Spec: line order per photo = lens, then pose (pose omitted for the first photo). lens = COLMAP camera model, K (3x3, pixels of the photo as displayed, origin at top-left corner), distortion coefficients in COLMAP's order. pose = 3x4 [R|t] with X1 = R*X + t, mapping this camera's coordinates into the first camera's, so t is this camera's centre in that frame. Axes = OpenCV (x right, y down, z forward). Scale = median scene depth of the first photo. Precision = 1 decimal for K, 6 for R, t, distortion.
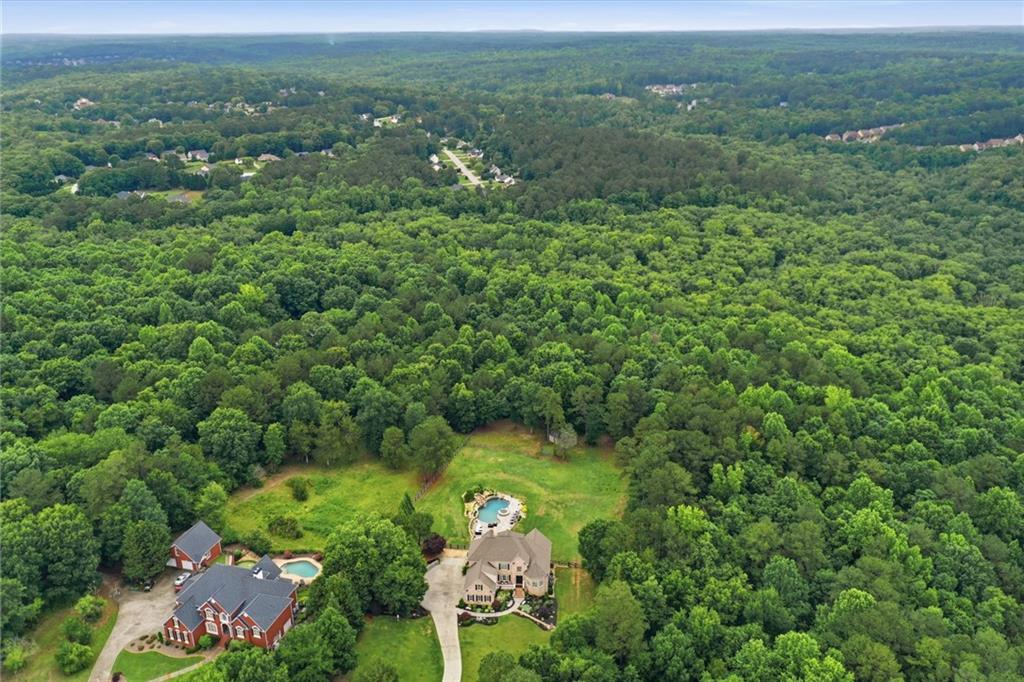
lens RADIAL K [[804.0, 0, 510.2], [0, 804.0, 340.5], [0, 0, 1]] dist [0.011779, -0.006432]
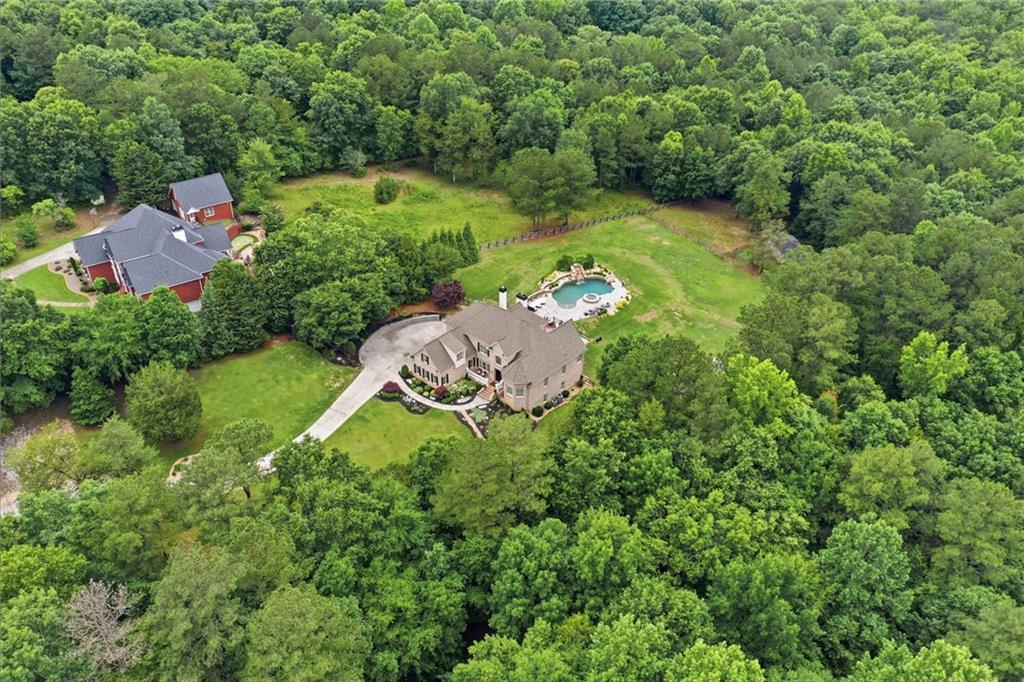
lens RADIAL K [[804.0, 0, 512.0], [0, 804.0, 343.8], [0, 0, 1]] dist [0.011779, -0.006432]
pose [[0.789820, 0.345934, -0.506473, 0.357432], [-0.221712, 0.930955, 0.290116, 0.081324], [0.571864, -0.116848, 0.811984, 0.489843]]
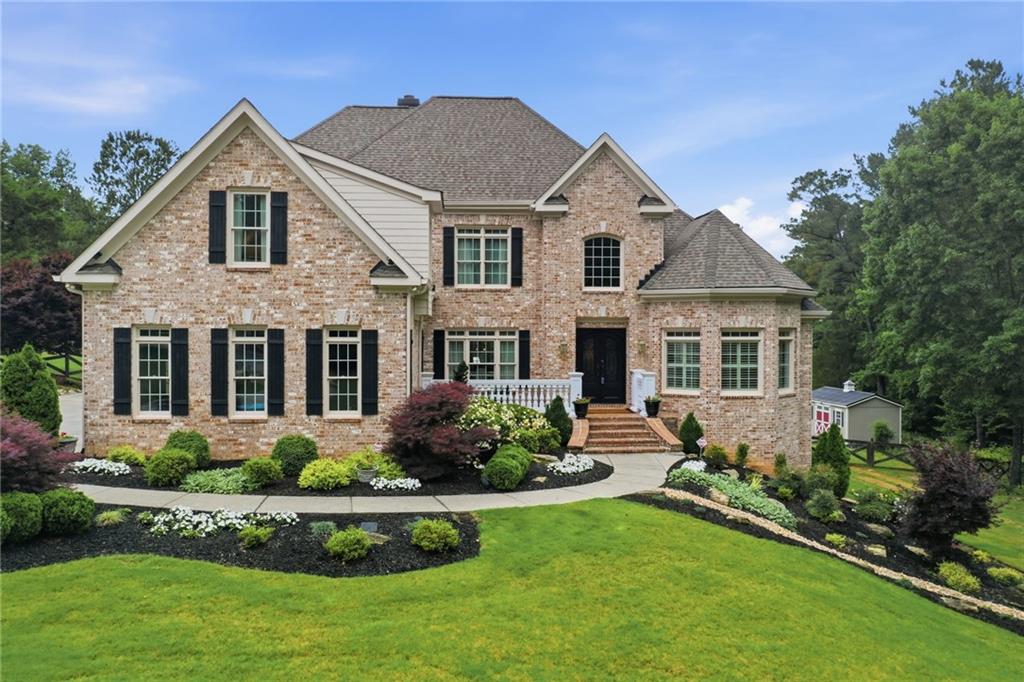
lens RADIAL K [[804.0, 0, 510.5], [0, 804.0, 340.8], [0, 0, 1]] dist [0.011779, -0.006432]
pose [[0.990985, 0.012856, 0.133352, -0.021330], [0.033053, 0.941153, -0.336361, 0.349182], [-0.129829, 0.337737, 0.932244, 0.910456]]
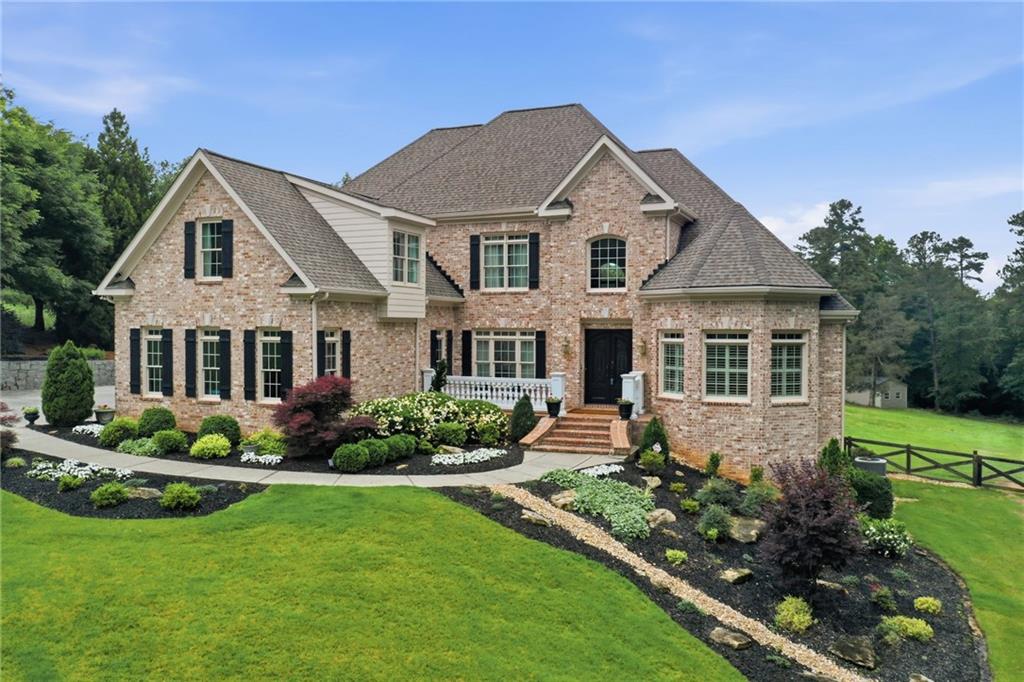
lens RADIAL K [[804.0, 0, 509.4], [0, 804.0, 340.6], [0, 0, 1]] dist [0.011779, -0.006432]
pose [[0.949775, 0.022598, -0.312116, 0.038078], [-0.125201, 0.941524, -0.312821, 0.348415], [0.286796, 0.336187, 0.897065, 0.908322]]
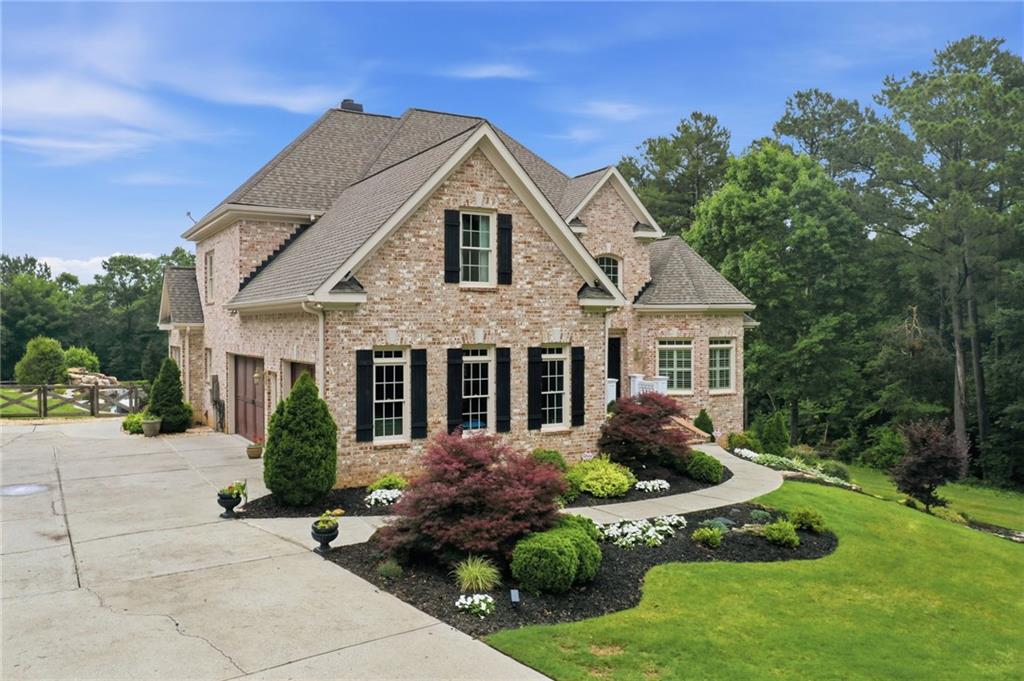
lens RADIAL K [[804.0, 0, 513.4], [0, 804.0, 343.4], [0, 0, 1]] dist [0.011779, -0.006432]
pose [[0.831058, -0.002877, 0.556178, -0.086252], [0.191388, 0.940397, -0.281114, 0.342373], [-0.522219, 0.340068, 0.782075, 0.924625]]
